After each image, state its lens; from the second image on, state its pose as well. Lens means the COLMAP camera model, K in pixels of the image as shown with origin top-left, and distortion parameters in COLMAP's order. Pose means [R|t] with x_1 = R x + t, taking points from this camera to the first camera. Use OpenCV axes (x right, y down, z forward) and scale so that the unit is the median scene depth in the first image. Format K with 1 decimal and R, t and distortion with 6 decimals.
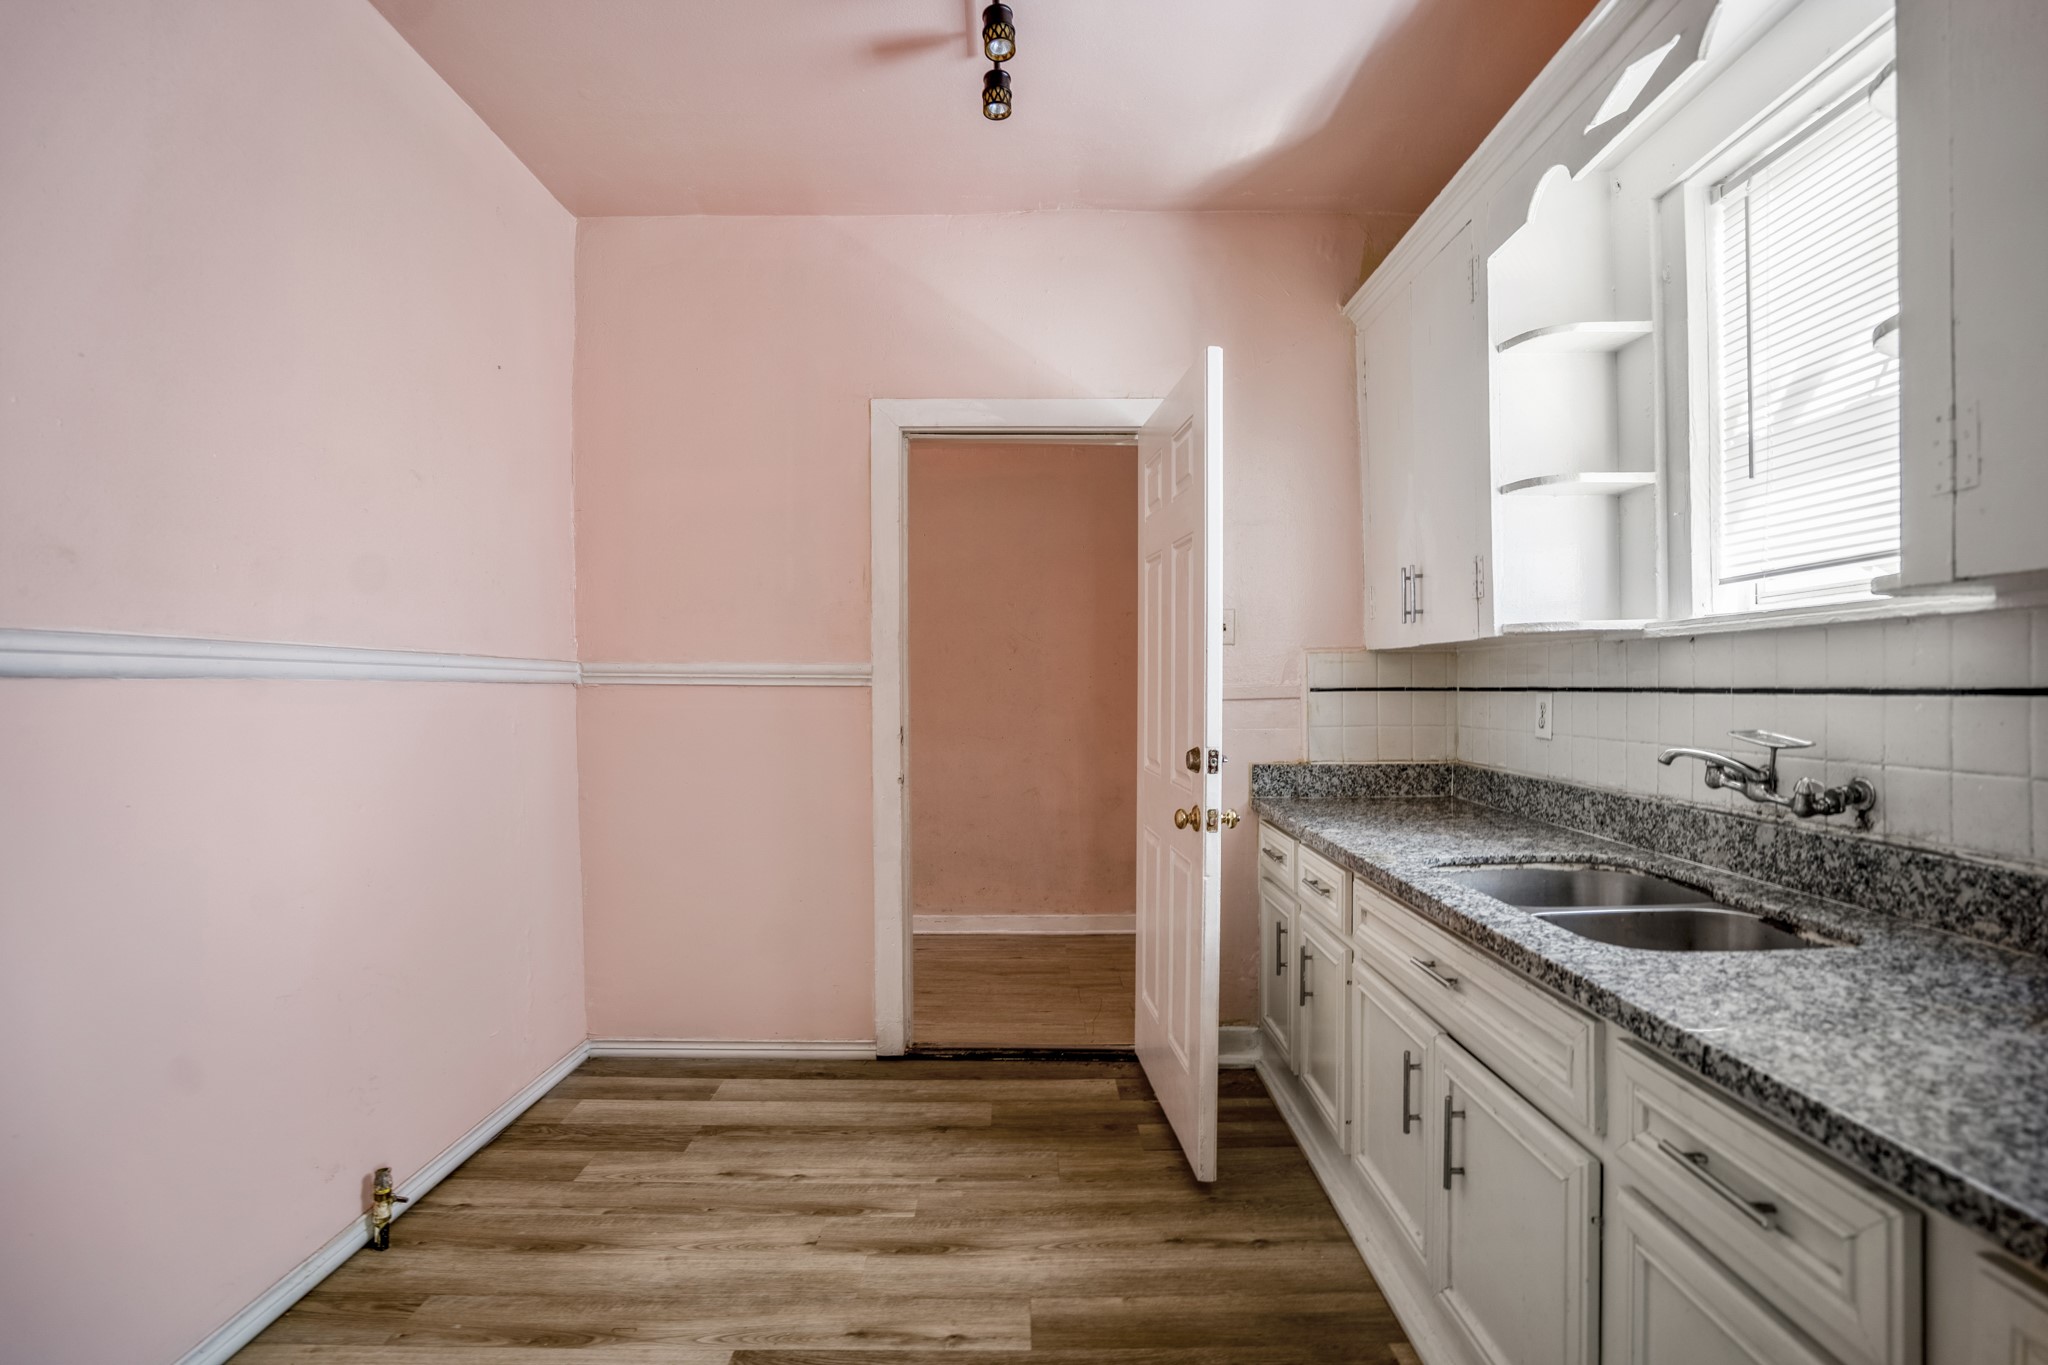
lens RADIAL K [[972.2, 0, 1024.1], [0, 972.2, 687.4], [0, 0, 1]] dist [-0.042920, 0.020504]
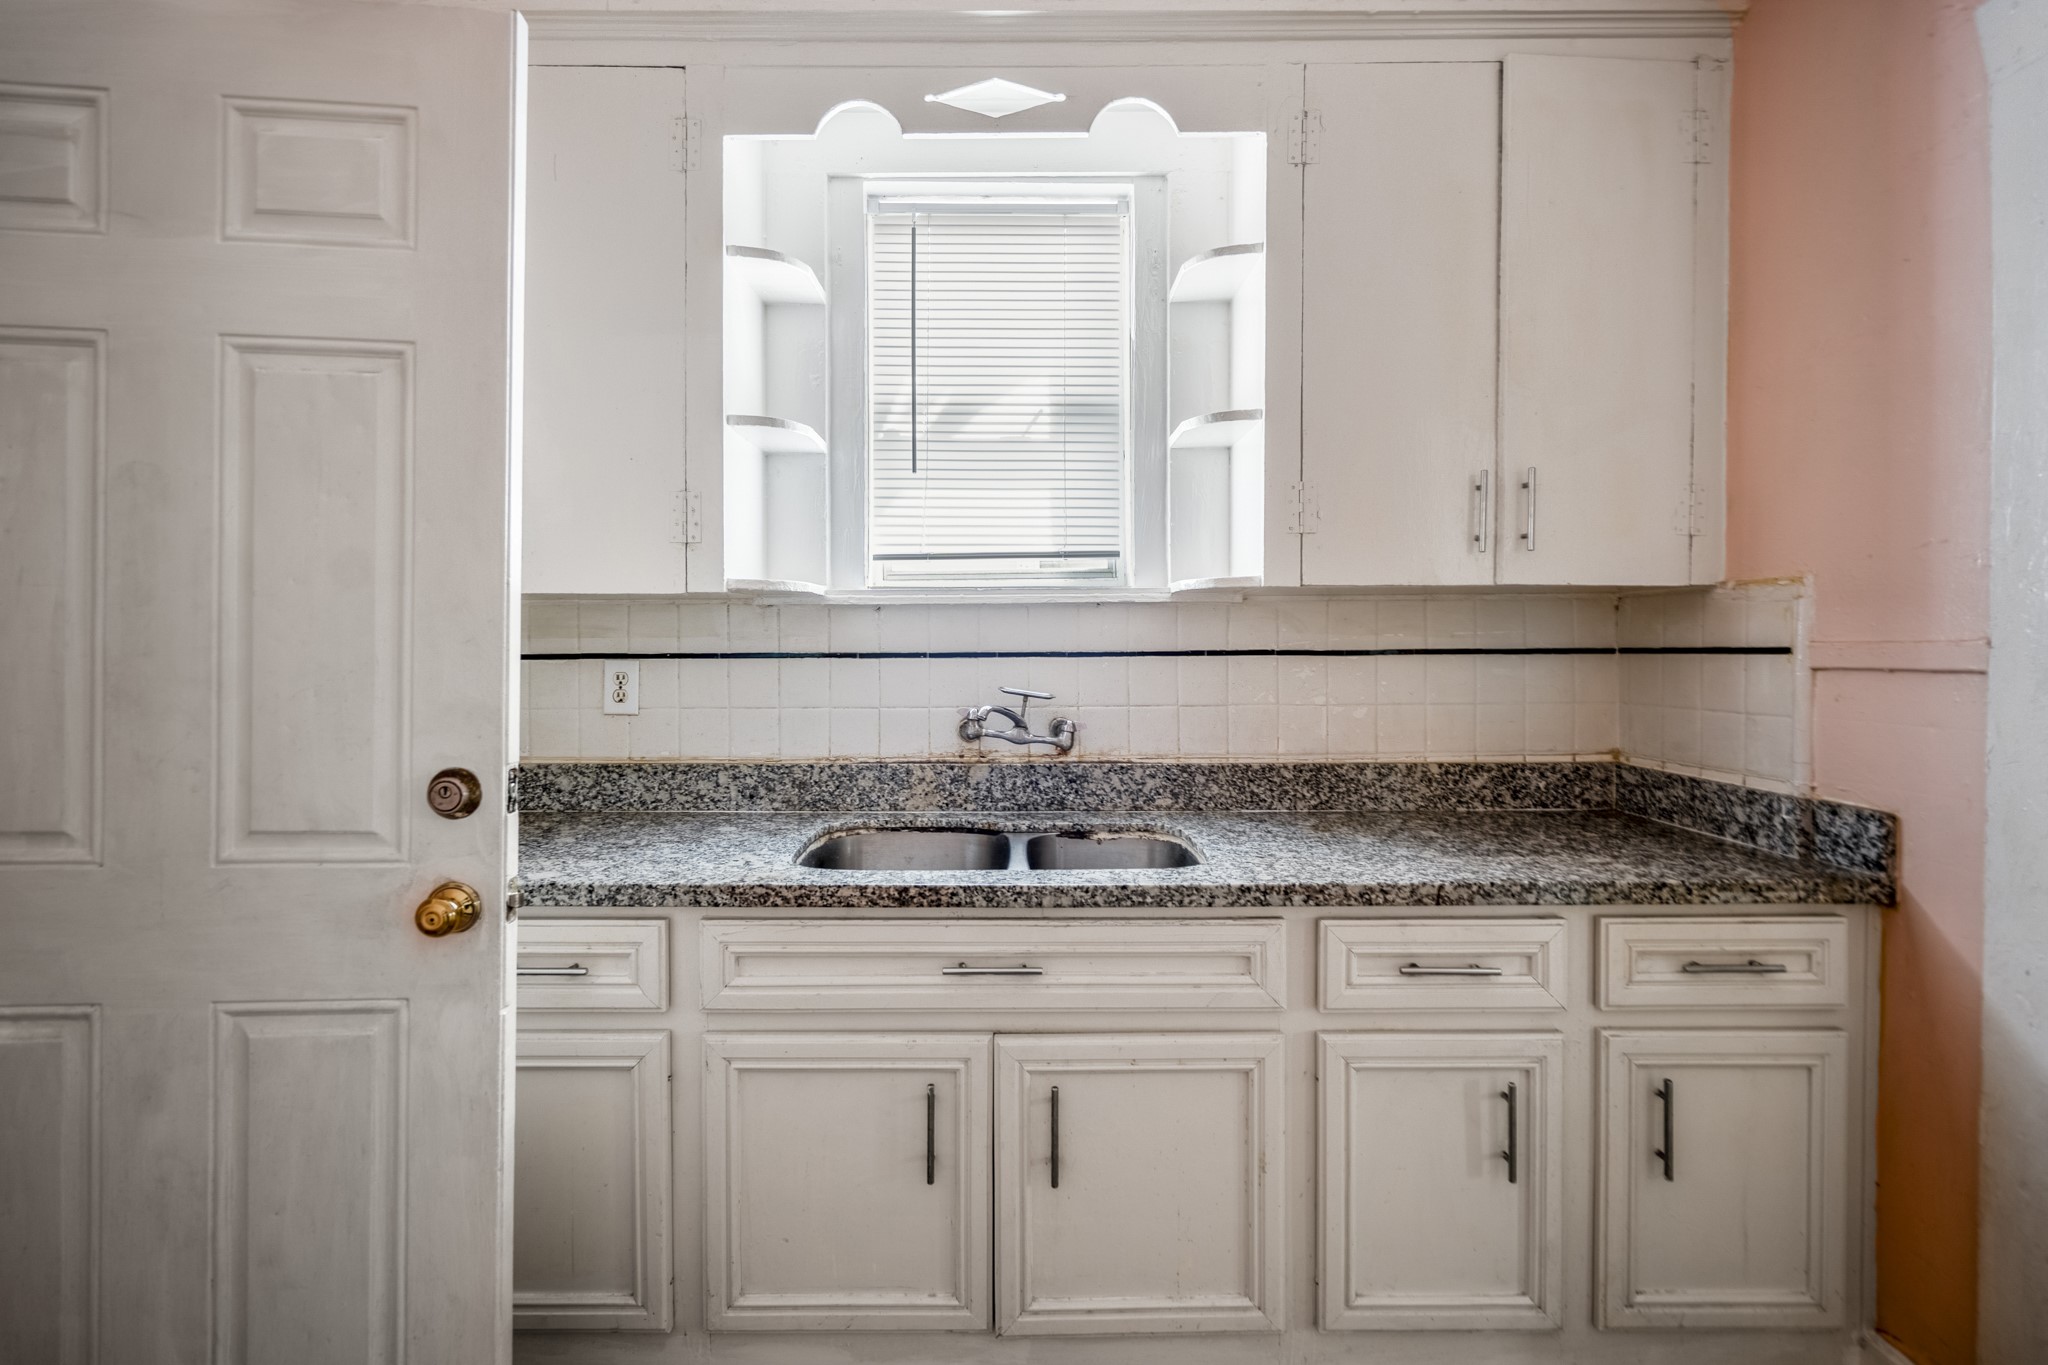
lens RADIAL K [[972.2, 0, 980.2], [0, 972.2, 681.8], [0, 0, 1]] dist [-0.042920, 0.020504]
pose [[0.014070, -0.024306, 0.999606, -0.383178], [0.007974, 0.999675, 0.024195, 0.006838], [-0.999869, 0.007631, 0.014259, 0.817356]]
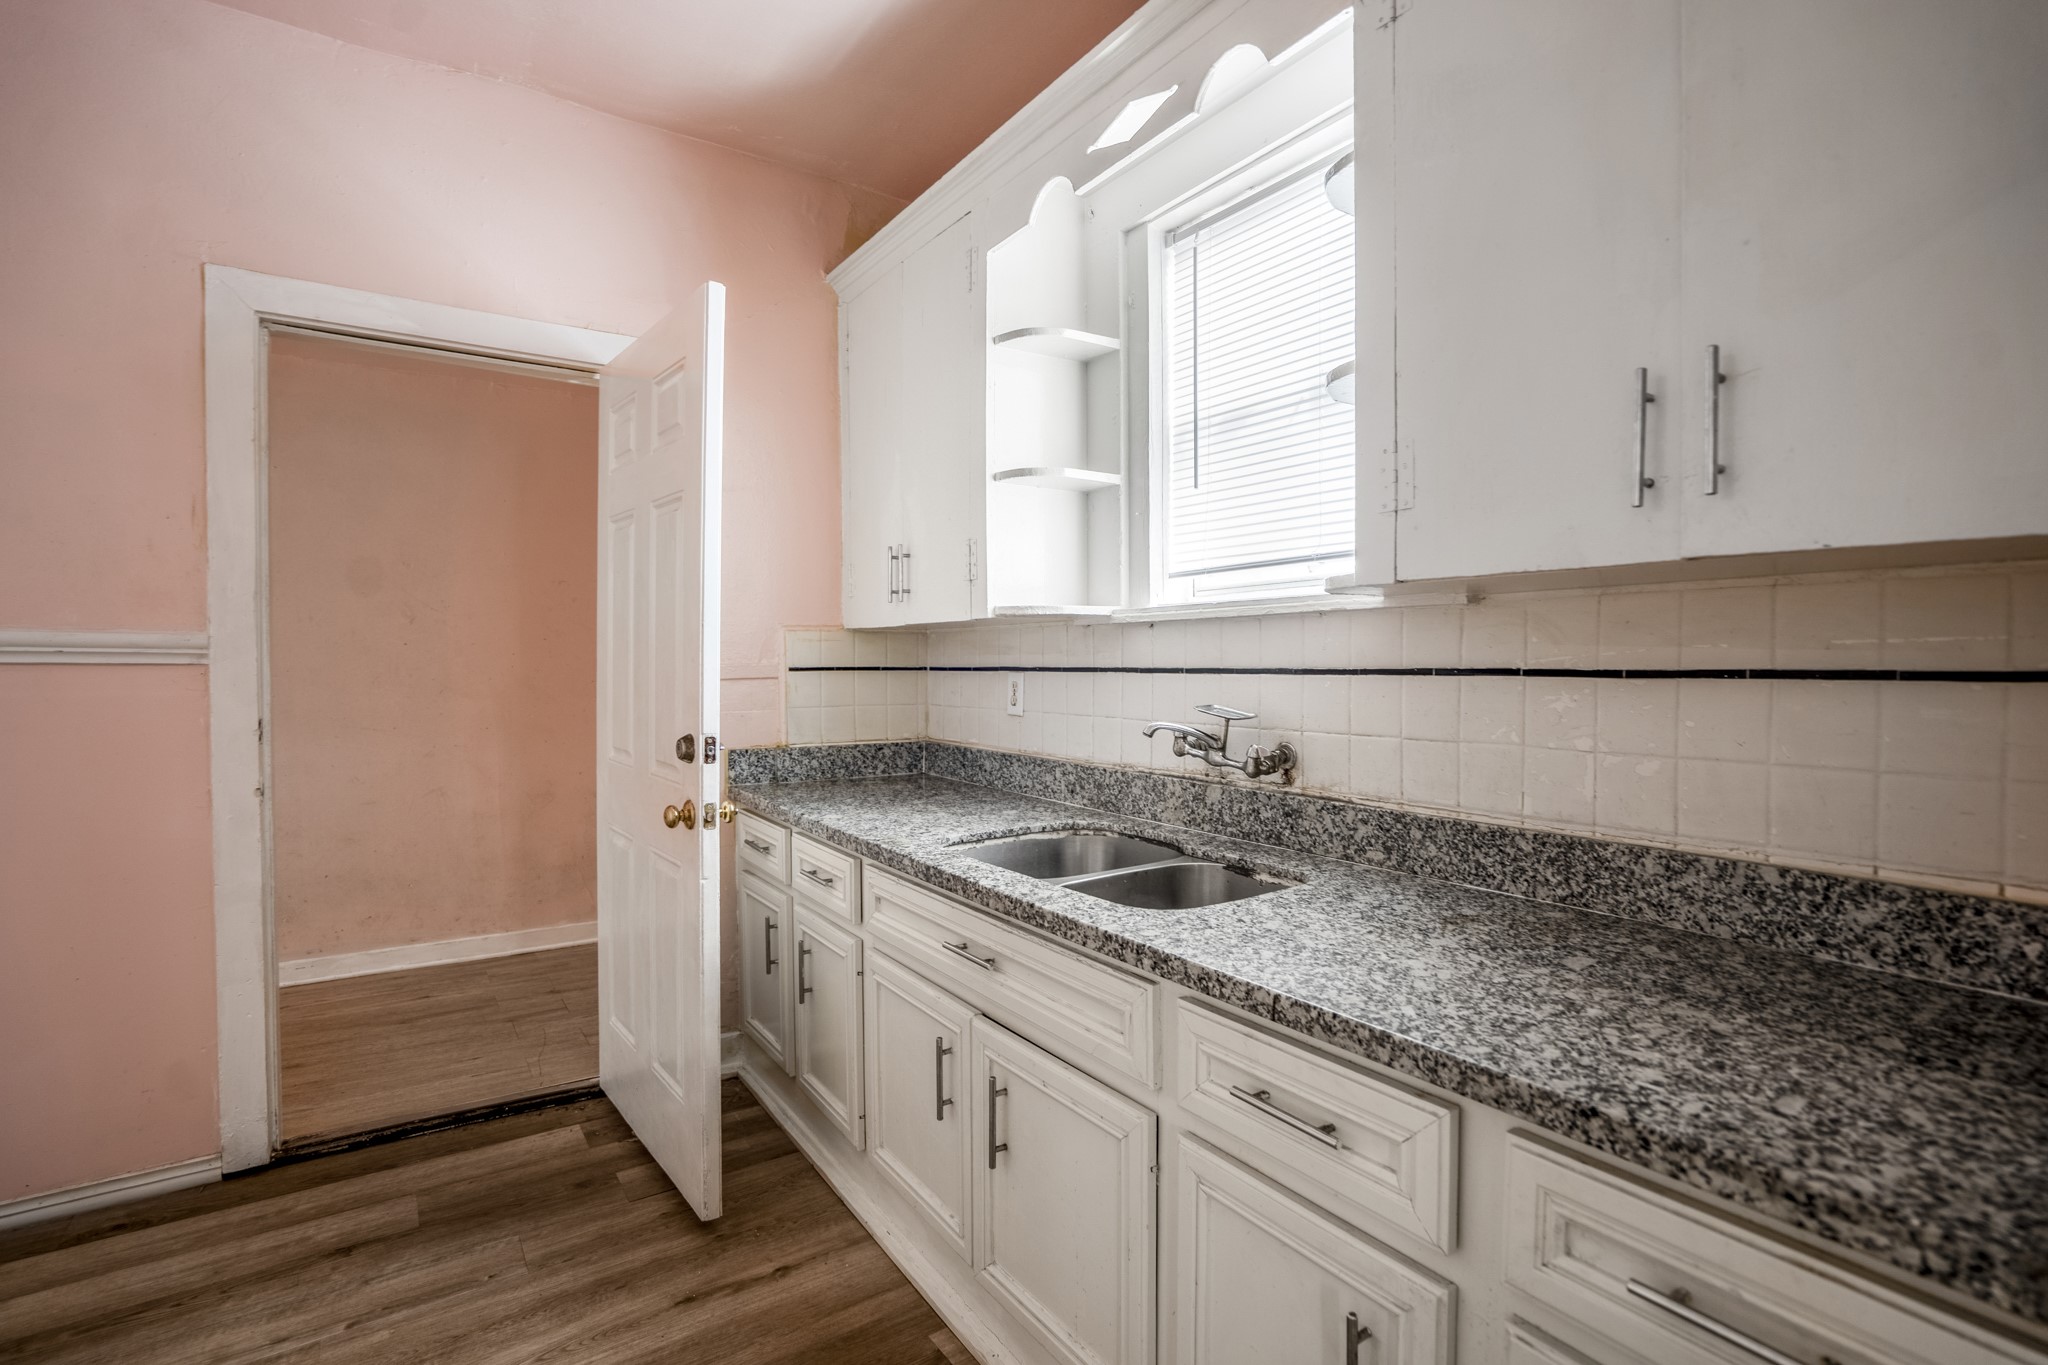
lens RADIAL K [[972.2, 0, 1016.4], [0, 972.2, 680.2], [0, 0, 1]] dist [-0.042920, 0.020504]
pose [[0.833644, -0.005339, 0.552276, -0.070197], [-0.002165, 0.999914, 0.012935, 0.000080], [-0.552298, -0.011979, 0.833561, 0.116998]]
